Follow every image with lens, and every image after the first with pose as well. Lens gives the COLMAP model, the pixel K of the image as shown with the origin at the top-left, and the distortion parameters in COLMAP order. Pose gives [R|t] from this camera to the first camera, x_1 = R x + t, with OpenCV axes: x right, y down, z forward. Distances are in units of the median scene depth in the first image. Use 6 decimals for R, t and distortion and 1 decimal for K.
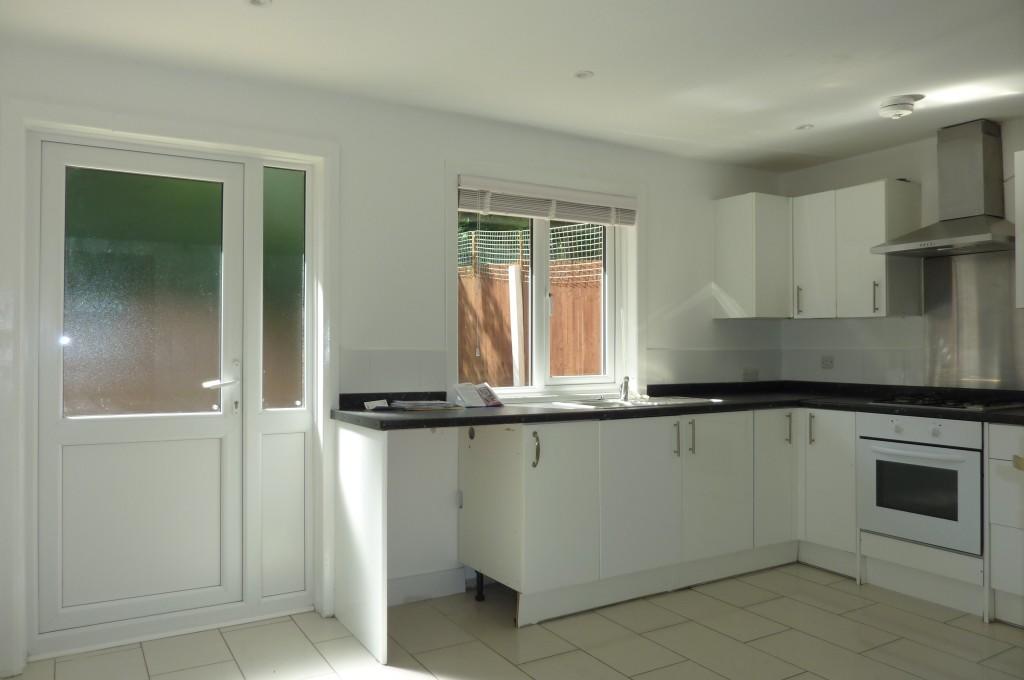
lens RADIAL K [[748.5, 0, 509.4], [0, 748.5, 338.9], [0, 0, 1]] dist [-0.021478, -0.017762]
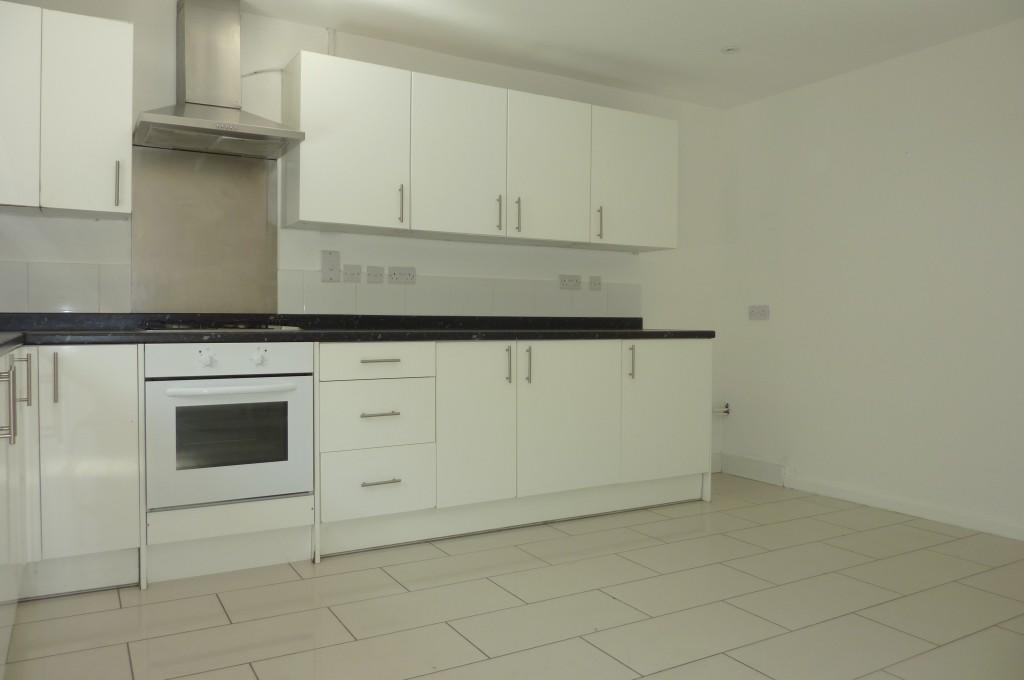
lens RADIAL K [[748.5, 0, 510.5], [0, 748.5, 338.3], [0, 0, 1]] dist [-0.021478, -0.017762]
pose [[0.001517, -0.026097, 0.999658, -0.226502], [-0.015699, 0.999536, 0.026118, 0.069292], [-0.999876, -0.015734, 0.001107, 0.655243]]
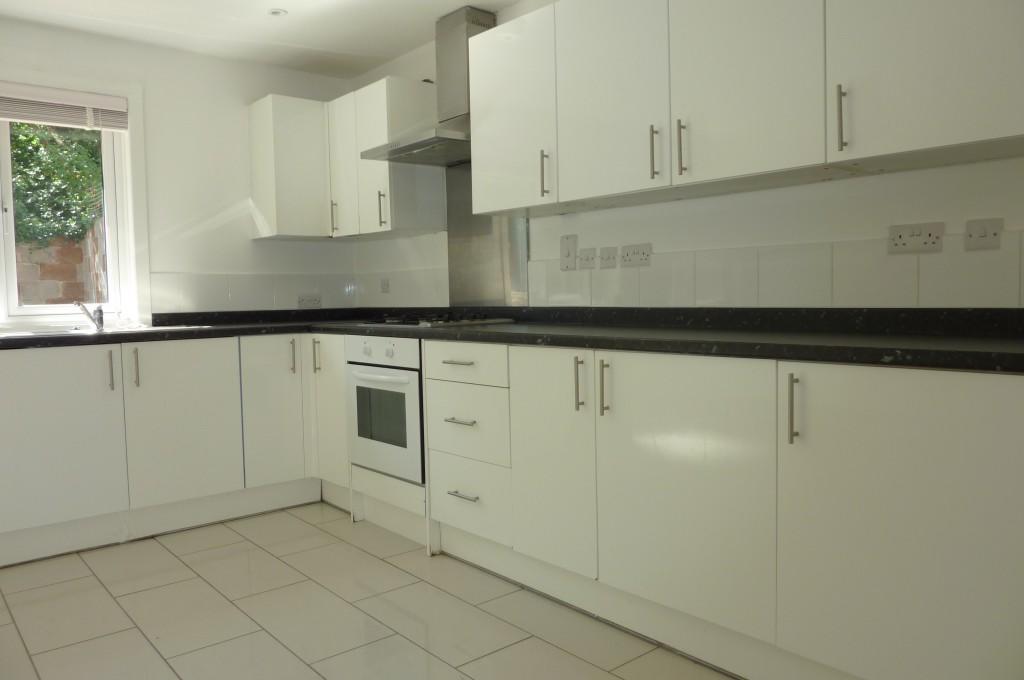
lens RADIAL K [[748.5, 0, 514.6], [0, 748.5, 342.2], [0, 0, 1]] dist [-0.021478, -0.017762]
pose [[0.983672, -0.030325, 0.177398, 0.509627], [0.017683, 0.997218, 0.072415, 0.044777], [-0.179100, -0.068096, 0.981471, 0.066836]]
